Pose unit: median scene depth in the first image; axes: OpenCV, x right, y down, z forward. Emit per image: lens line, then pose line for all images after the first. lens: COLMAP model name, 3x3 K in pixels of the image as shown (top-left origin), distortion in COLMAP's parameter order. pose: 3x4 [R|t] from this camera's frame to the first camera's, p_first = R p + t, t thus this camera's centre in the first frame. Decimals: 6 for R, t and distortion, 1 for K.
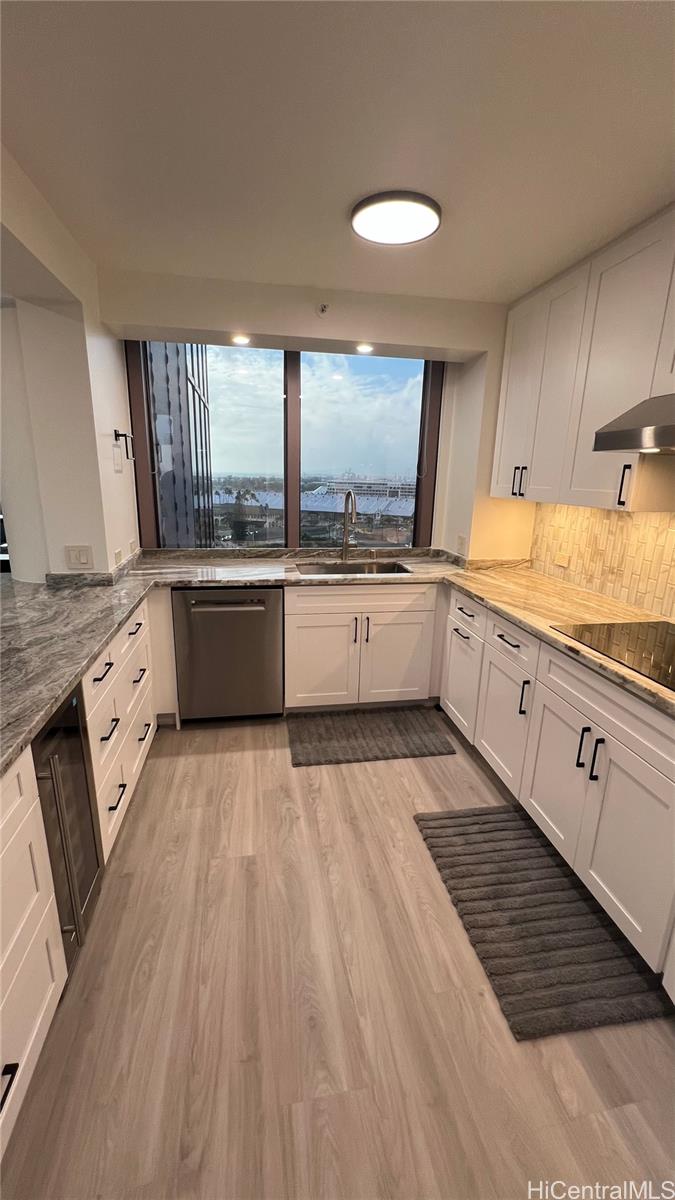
lens RADIAL K [[487.6, 0, 336.0], [0, 487.6, 599.2], [0, 0, 1]] dist [0.000030, -0.000027]
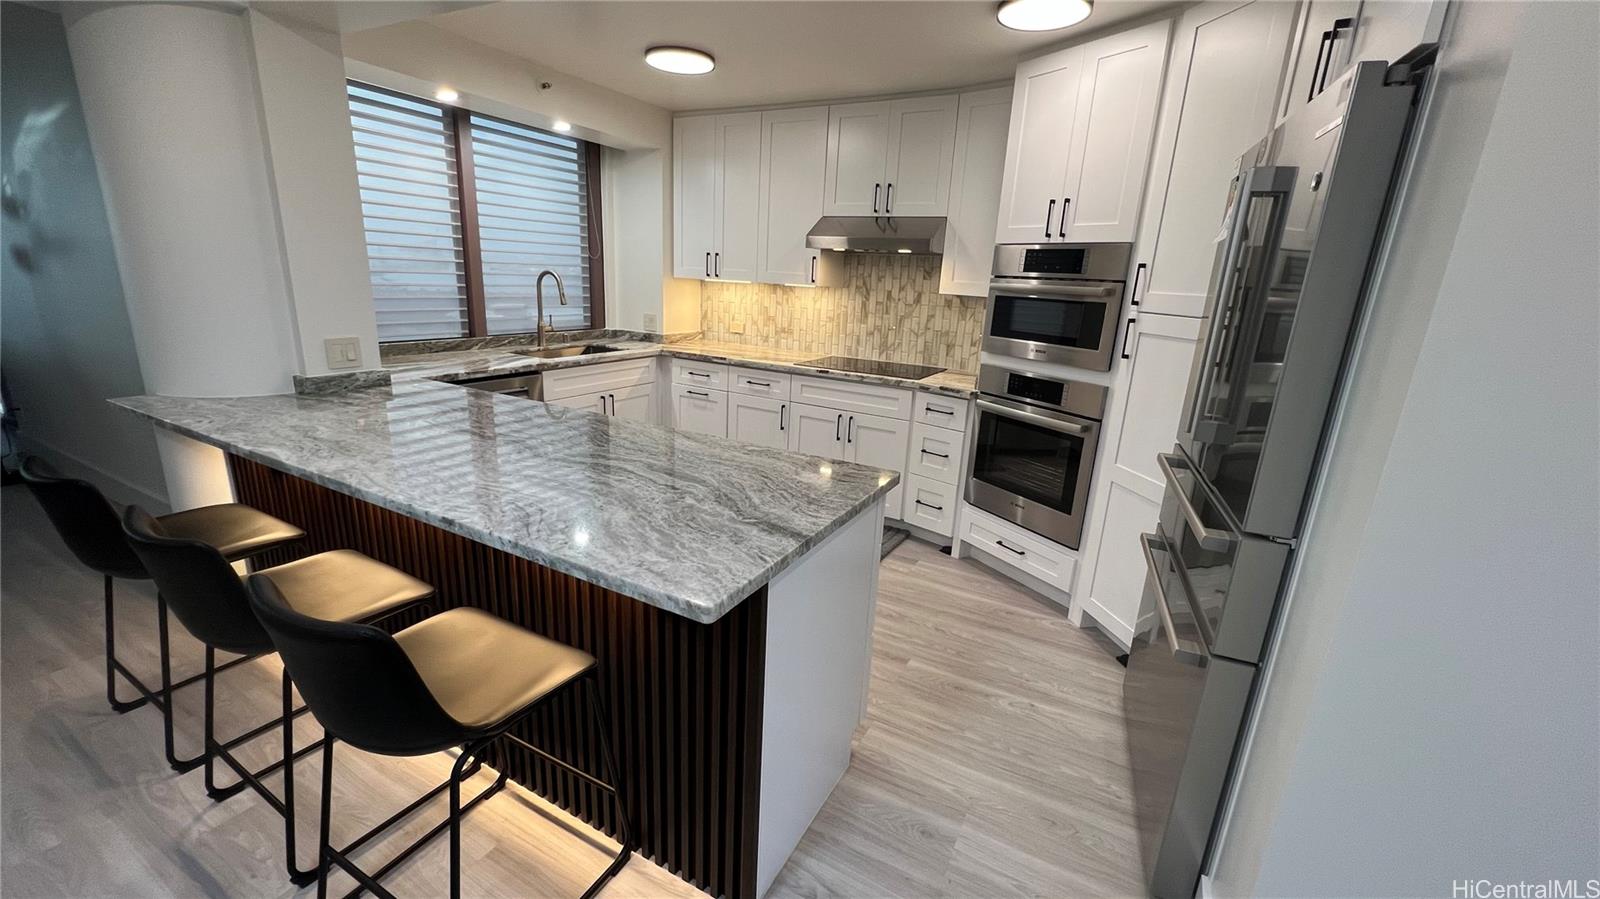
lens RADIAL K [[650.1, 0, 802.5], [0, 650.1, 450.6], [0, 0, 1]] dist [0.000030, -0.000027]
pose [[0.618849, -0.198427, 0.760035, -0.807236], [0.162751, 0.978962, 0.123066, 0.053622], [-0.768465, 0.047538, 0.638124, -0.205449]]
